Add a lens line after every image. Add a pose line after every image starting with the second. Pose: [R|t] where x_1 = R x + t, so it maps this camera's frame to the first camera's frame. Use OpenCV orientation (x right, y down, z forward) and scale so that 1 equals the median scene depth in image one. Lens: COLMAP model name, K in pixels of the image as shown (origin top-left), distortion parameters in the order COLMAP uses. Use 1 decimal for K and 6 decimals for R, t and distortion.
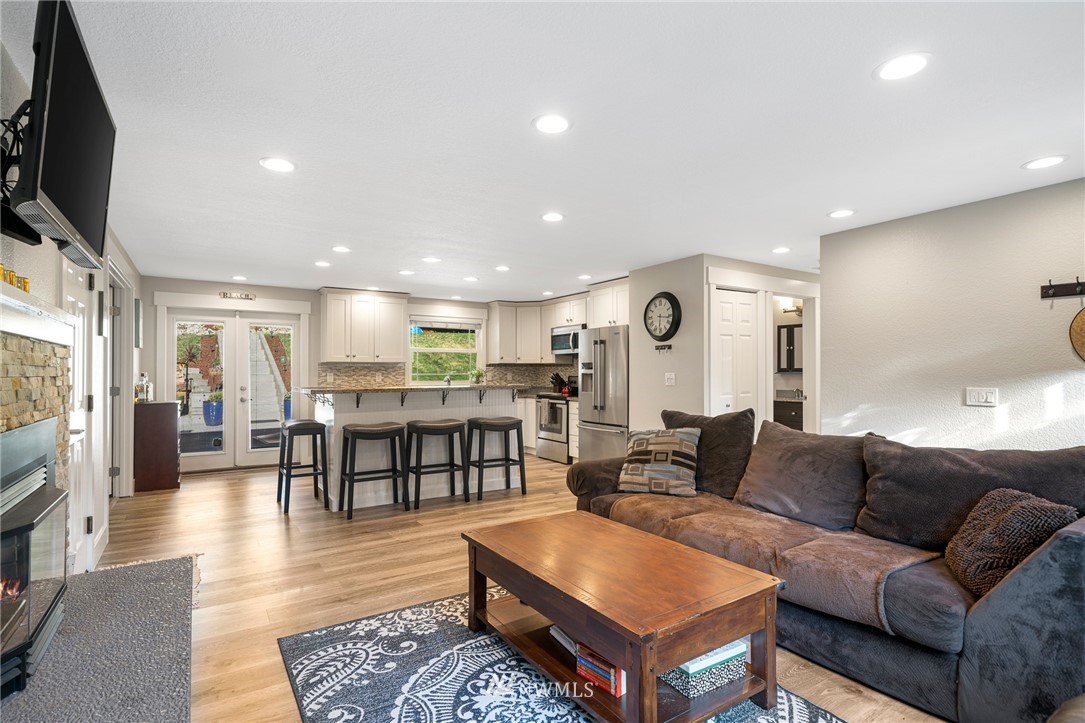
lens RADIAL K [[533.3, 0, 539.1], [0, 533.3, 364.5], [0, 0, 1]] dist [0.005019, -0.000356]
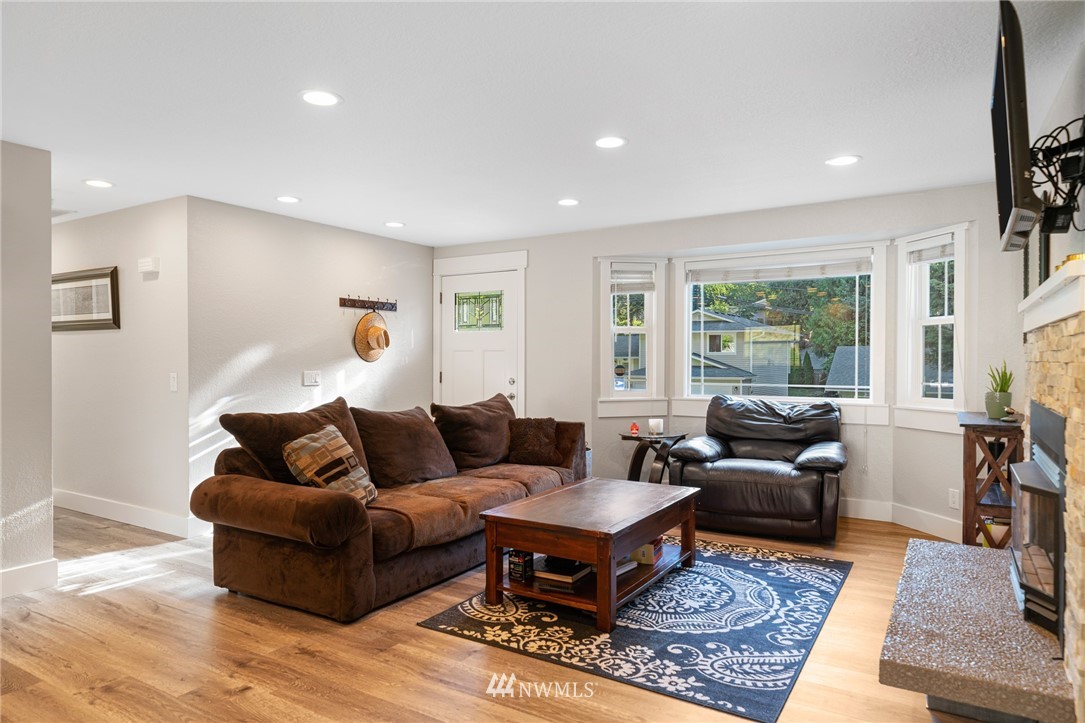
lens RADIAL K [[675.7, 0, 533.1], [0, 675.7, 362.4], [0, 0, 1]] dist [0.005526, 0.001973]
pose [[-0.424144, -0.006884, 0.905568, -0.470818], [-0.011461, 0.999932, 0.002234, 0.007838], [-0.905522, -0.009431, -0.424194, 0.673702]]
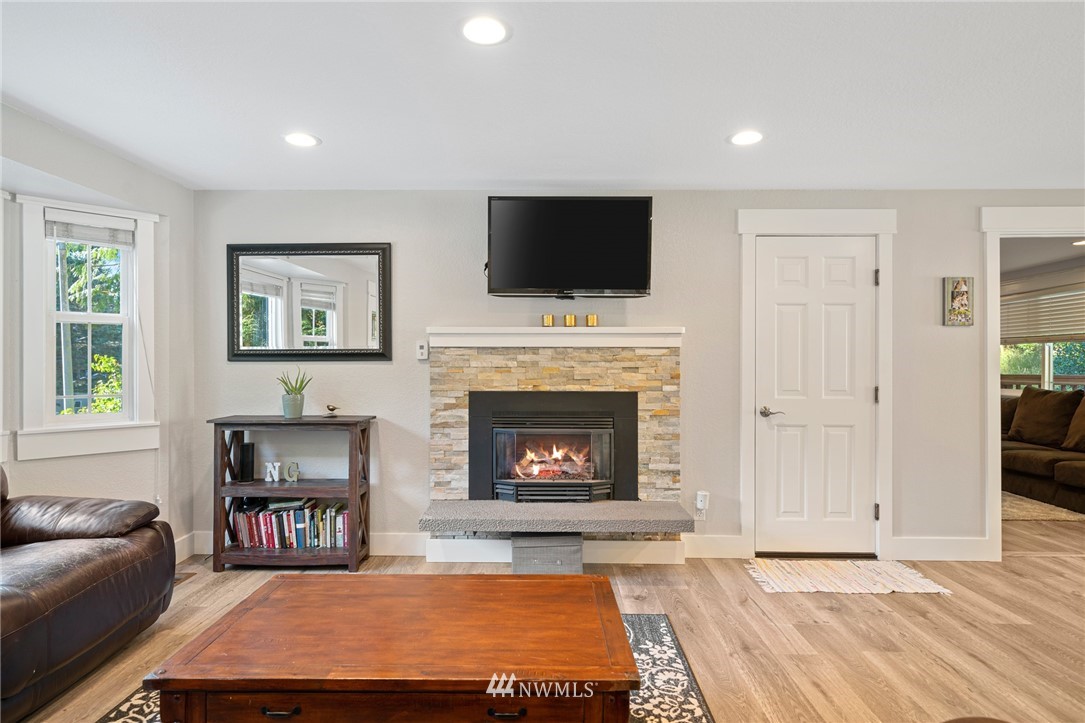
lens RADIAL K [[604.4, 0, 544.1], [0, 604.4, 362.0], [0, 0, 1]] dist [0.007342, -0.000156]
pose [[-0.551986, -0.001604, -0.833852, 0.259969], [0.011498, 0.999888, -0.009534, 0.007162], [0.833774, -0.014850, -0.551906, 0.584077]]
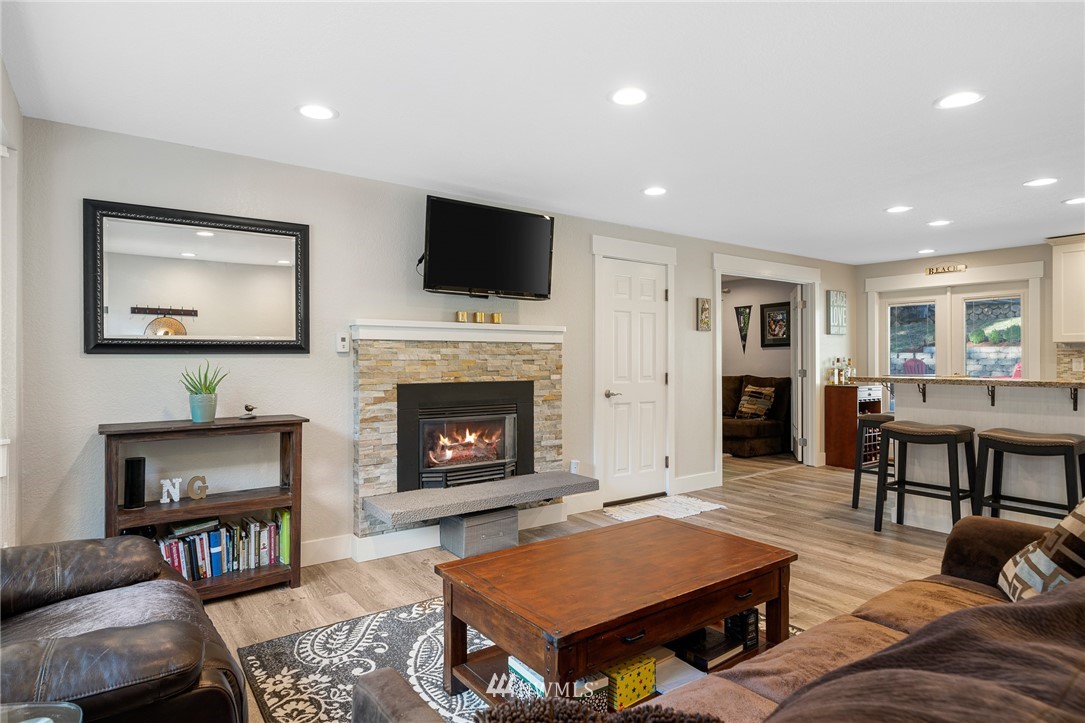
lens RADIAL K [[604.4, 0, 539.0], [0, 604.4, 354.7], [0, 0, 1]] dist [0.007342, -0.000156]
pose [[0.058026, -0.002580, -0.998312, 0.411163], [0.013979, 0.999901, -0.001772, 0.003314], [0.998217, -0.013853, 0.058056, 0.294014]]
